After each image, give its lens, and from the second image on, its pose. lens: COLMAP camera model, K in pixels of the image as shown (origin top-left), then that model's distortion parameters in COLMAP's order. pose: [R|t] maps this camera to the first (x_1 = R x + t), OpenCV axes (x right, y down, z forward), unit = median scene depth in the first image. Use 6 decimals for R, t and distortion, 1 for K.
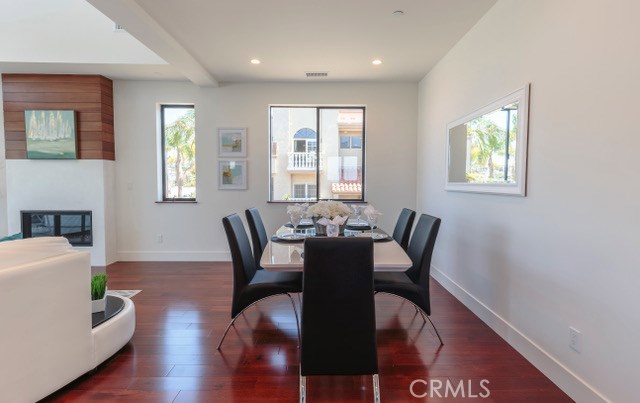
lens RADIAL K [[302.1, 0, 326.8], [0, 302.1, 194.6], [0, 0, 1]] dist [0.001193, -0.000184]
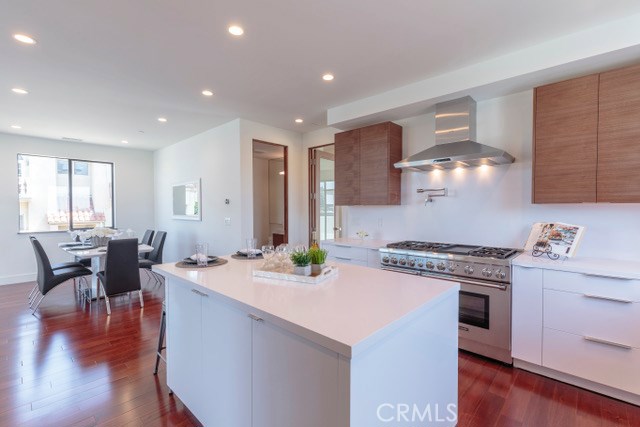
lens RADIAL K [[291.7, 0, 318.9], [0, 291.7, 216.6], [0, 0, 1]] dist [0.010163, 0.000514]
pose [[0.696144, -0.023267, 0.717525, -0.216476], [0.034003, 0.999422, -0.000582, 0.001025], [-0.717097, 0.024803, 0.696532, -0.728948]]
